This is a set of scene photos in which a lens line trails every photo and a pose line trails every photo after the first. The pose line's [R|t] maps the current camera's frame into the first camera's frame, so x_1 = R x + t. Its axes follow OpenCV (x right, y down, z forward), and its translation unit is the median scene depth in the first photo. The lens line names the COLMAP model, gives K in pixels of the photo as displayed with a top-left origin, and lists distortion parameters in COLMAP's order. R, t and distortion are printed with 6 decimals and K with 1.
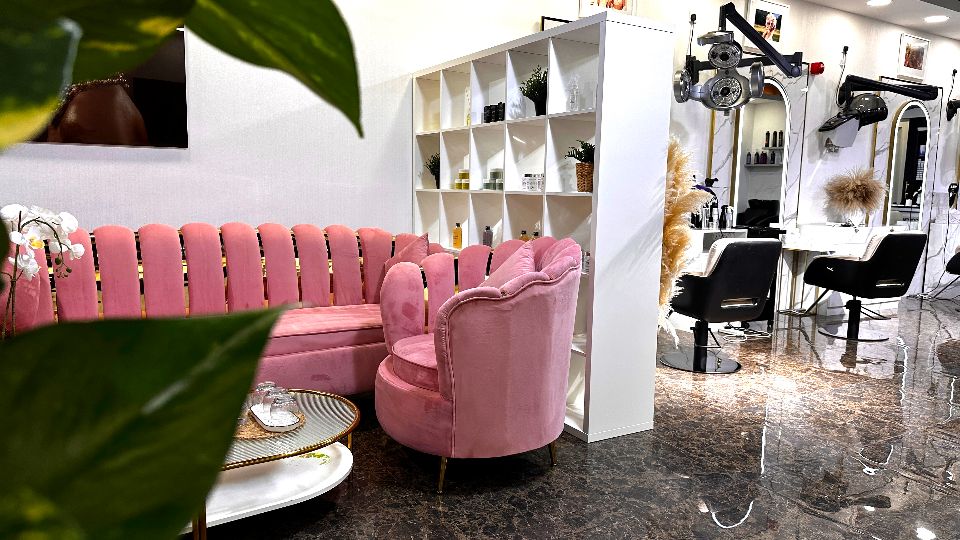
lens RADIAL K [[673.9, 0, 480.0], [0, 673.9, 270.0], [0, 0, 1]] dist [0.072559, -0.087664]
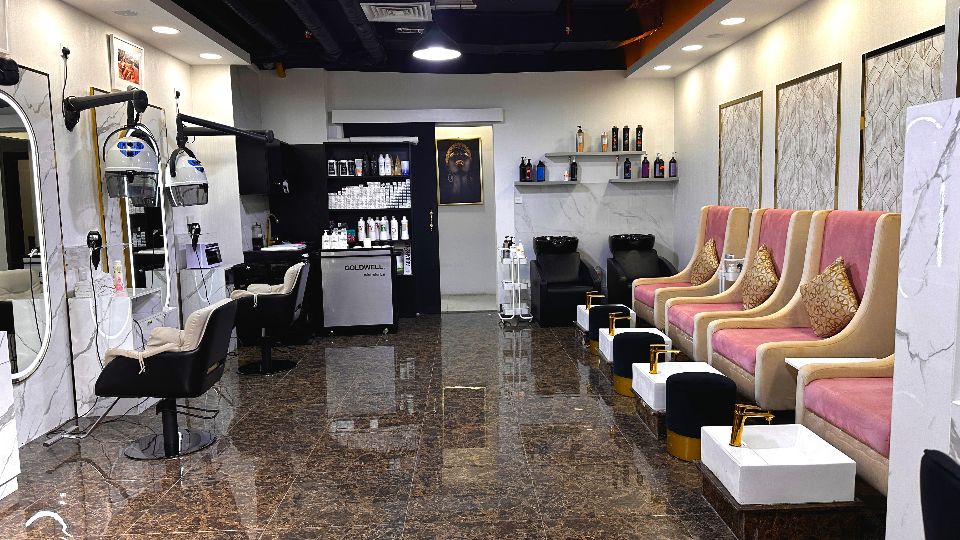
lens RADIAL K [[673.9, 0, 480.0], [0, 673.9, 270.0], [0, 0, 1]] dist [0.072559, -0.087664]
pose [[0.487092, -0.118127, 0.865325, 0.374314], [0.132516, 0.989335, 0.060462, -0.096847], [-0.863239, 0.085219, 0.497551, 0.453191]]
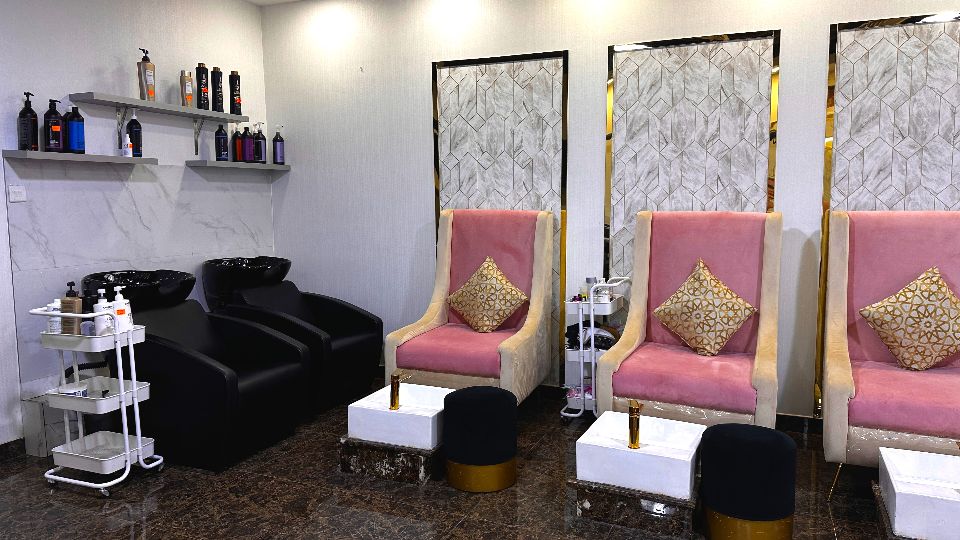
lens RADIAL K [[673.9, 0, 480.0], [0, 673.9, 270.0], [0, 0, 1]] dist [0.072559, -0.087664]
pose [[-0.587316, -0.099643, 0.803201, 0.921477], [0.090032, 0.978190, 0.187185, -0.156065], [-0.804335, 0.182250, -0.565535, 1.097689]]
